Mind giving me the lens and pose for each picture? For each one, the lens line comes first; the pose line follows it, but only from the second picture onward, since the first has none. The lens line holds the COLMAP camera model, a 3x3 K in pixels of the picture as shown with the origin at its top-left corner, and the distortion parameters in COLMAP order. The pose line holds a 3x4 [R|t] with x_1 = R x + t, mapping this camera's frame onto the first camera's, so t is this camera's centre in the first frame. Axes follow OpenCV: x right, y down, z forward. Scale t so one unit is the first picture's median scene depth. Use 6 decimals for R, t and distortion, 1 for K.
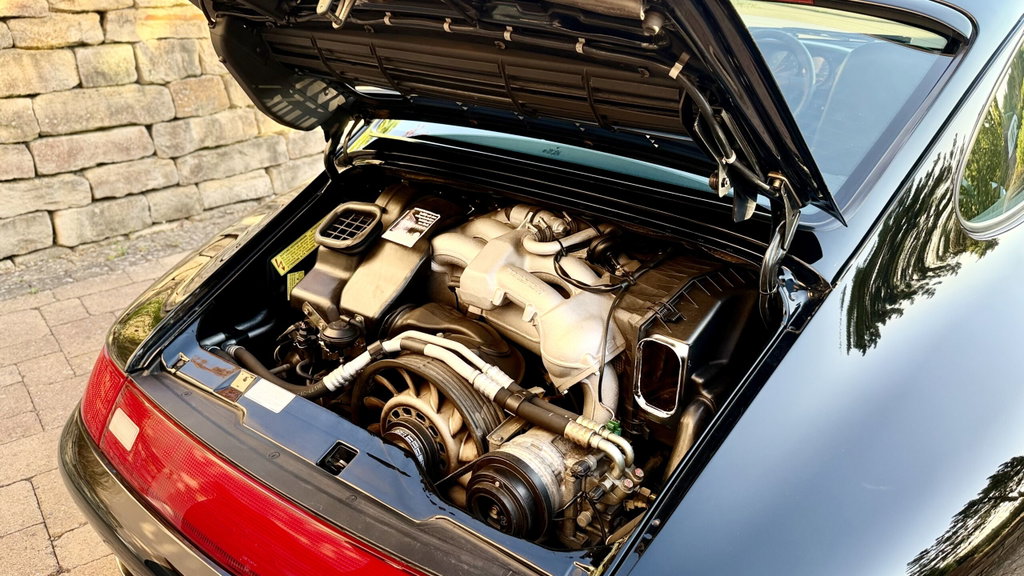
lens RADIAL K [[810.2, 0, 514.6], [0, 810.2, 289.5], [0, 0, 1]] dist [0.091658, -0.138421]
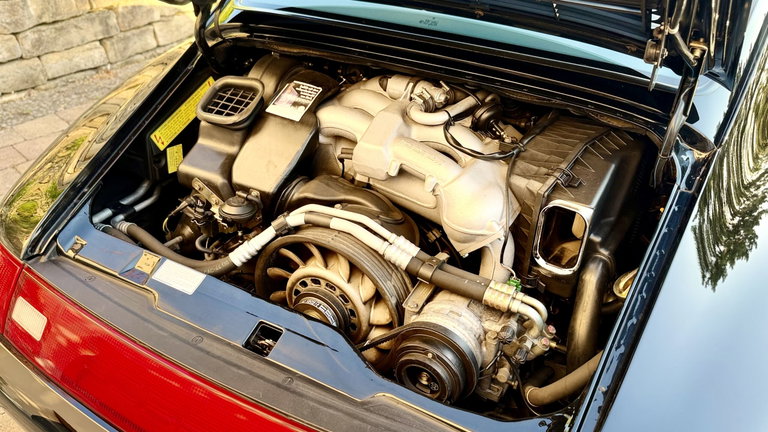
lens RADIAL K [[607.6, 0, 386.0], [0, 607.6, 220.0], [0, 0, 1]] dist [0.091658, -0.138421]
pose [[0.988588, -0.063279, 0.136708, -0.127317], [0.042508, 0.987797, 0.149834, -0.038054], [-0.144521, -0.142313, 0.979214, 0.197546]]
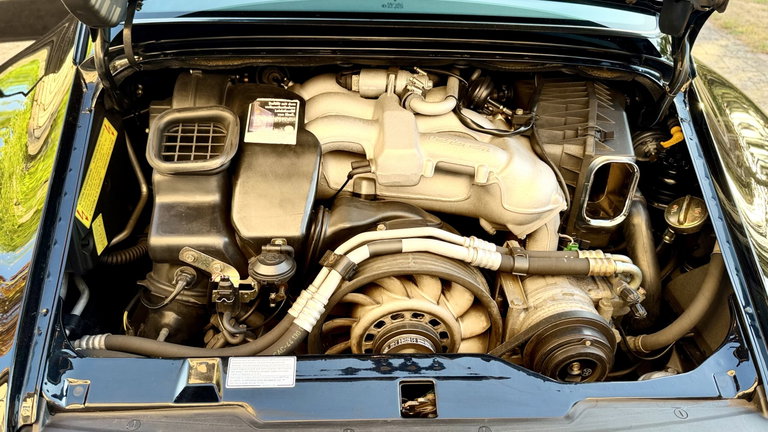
lens RADIAL K [[607.6, 0, 379.3], [0, 607.6, 222.2], [0, 0, 1]] dist [0.091658, -0.138421]
pose [[0.765615, -0.339120, 0.546654, -0.426798], [0.239586, 0.938948, 0.246930, -0.108861], [-0.597019, -0.058083, 0.800122, 0.411268]]
